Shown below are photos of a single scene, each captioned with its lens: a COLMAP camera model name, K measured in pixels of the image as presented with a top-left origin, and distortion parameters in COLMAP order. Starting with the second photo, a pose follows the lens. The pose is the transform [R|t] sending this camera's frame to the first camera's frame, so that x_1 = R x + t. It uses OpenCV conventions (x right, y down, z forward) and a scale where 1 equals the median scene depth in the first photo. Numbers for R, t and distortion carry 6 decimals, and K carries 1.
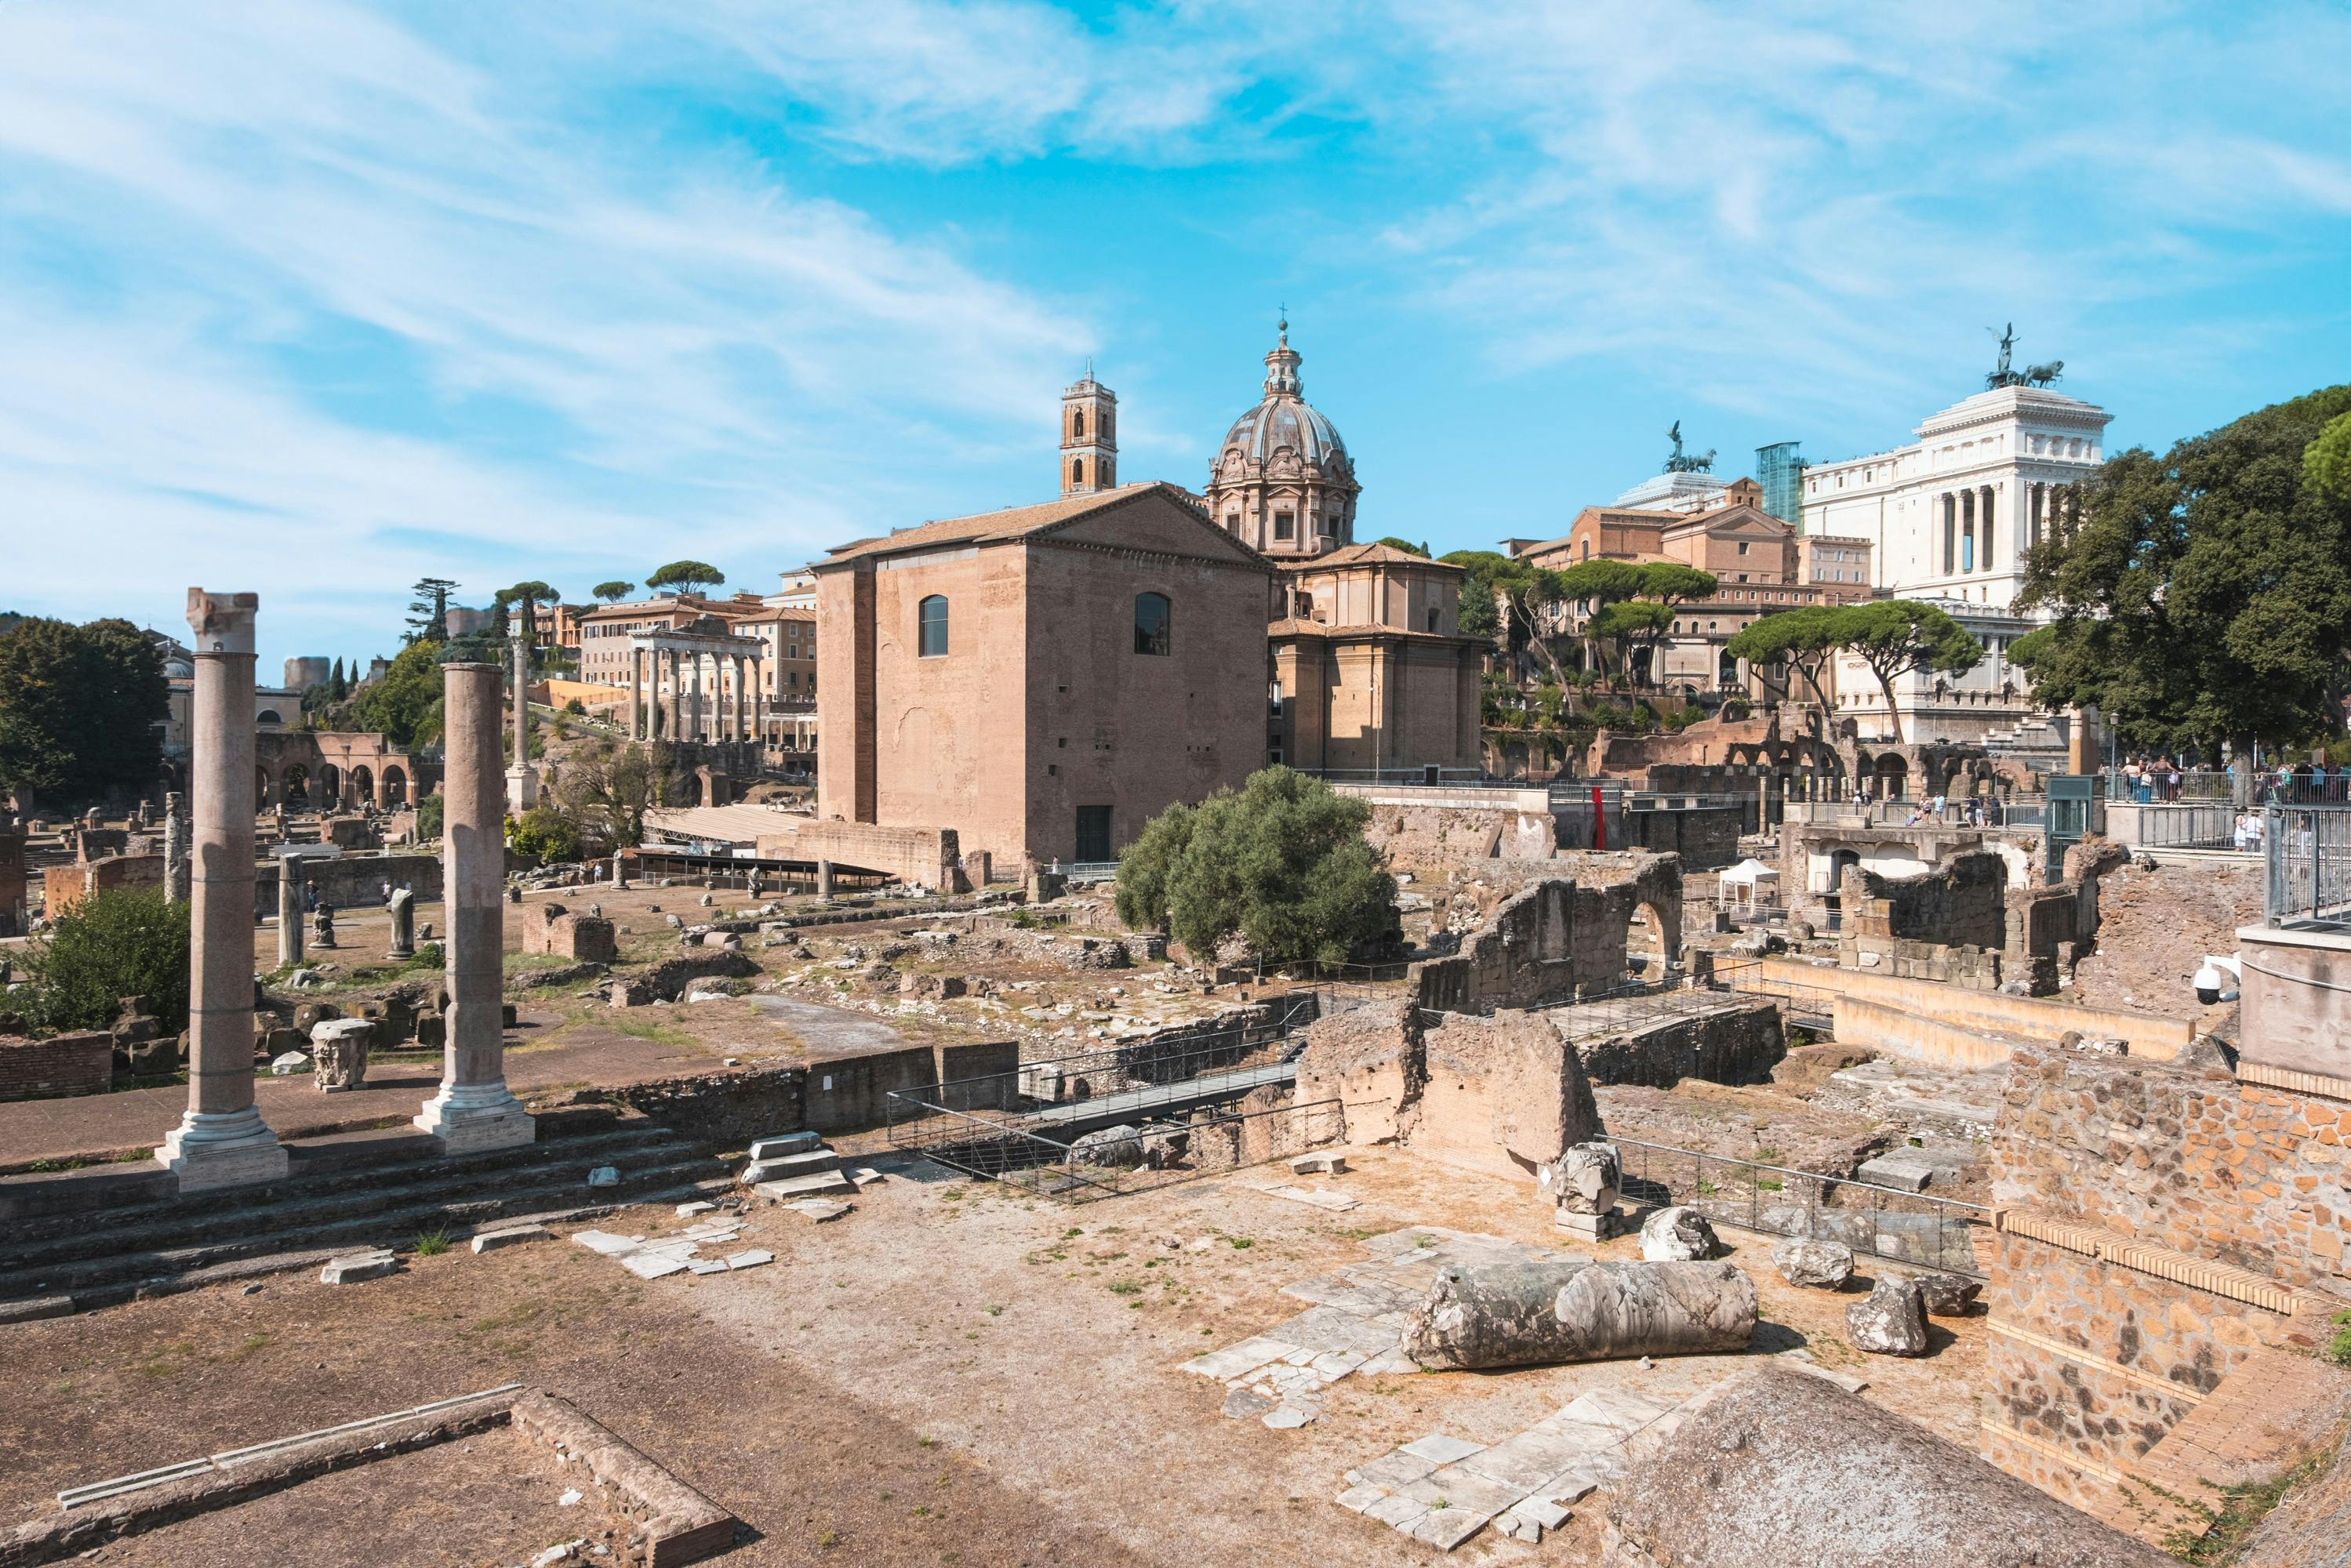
lens RADIAL K [[1622.5, 0, 1175.5], [0, 1622.5, 784.0], [0, 0, 1]] dist [-0.011473, -0.002512]
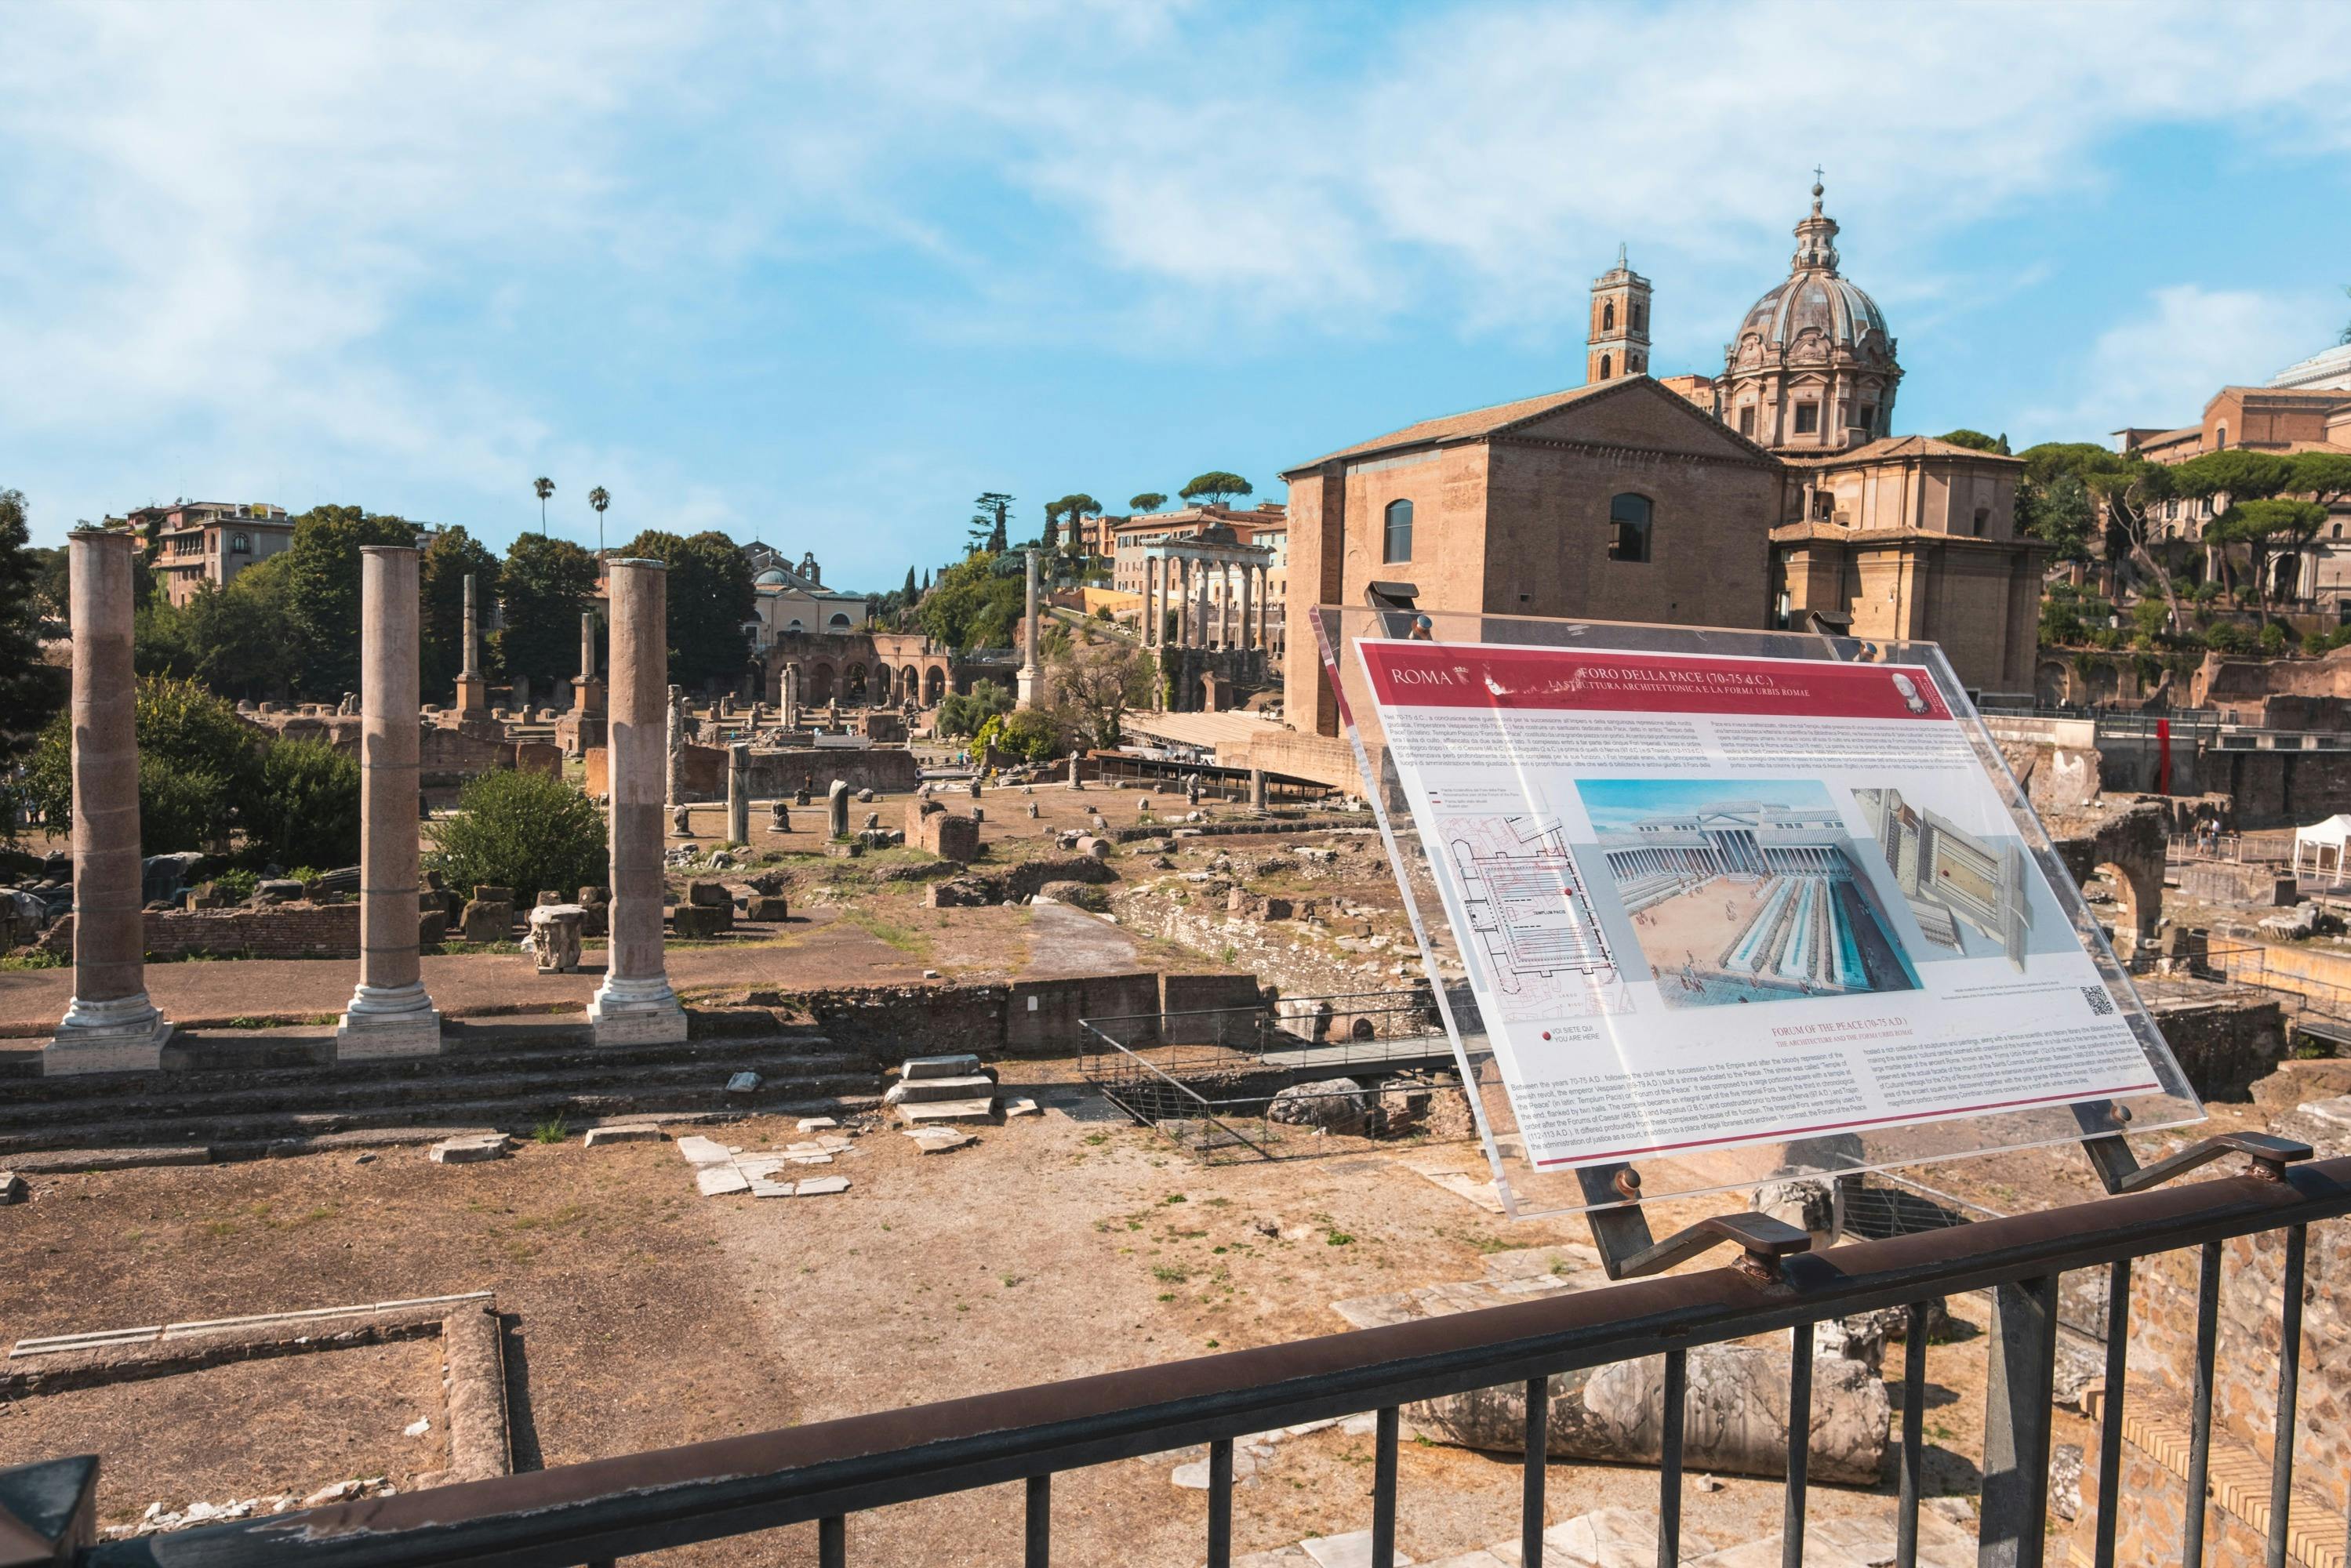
lens RADIAL K [[1622.5, 0, 1175.5], [0, 1622.5, 784.0], [0, 0, 1]] dist [-0.011473, -0.002512]
pose [[0.943332, 0.043719, -0.328958, 0.102612], [-0.025721, 0.997934, 0.058868, -0.001805], [0.330852, -0.047071, 0.942508, 0.078906]]
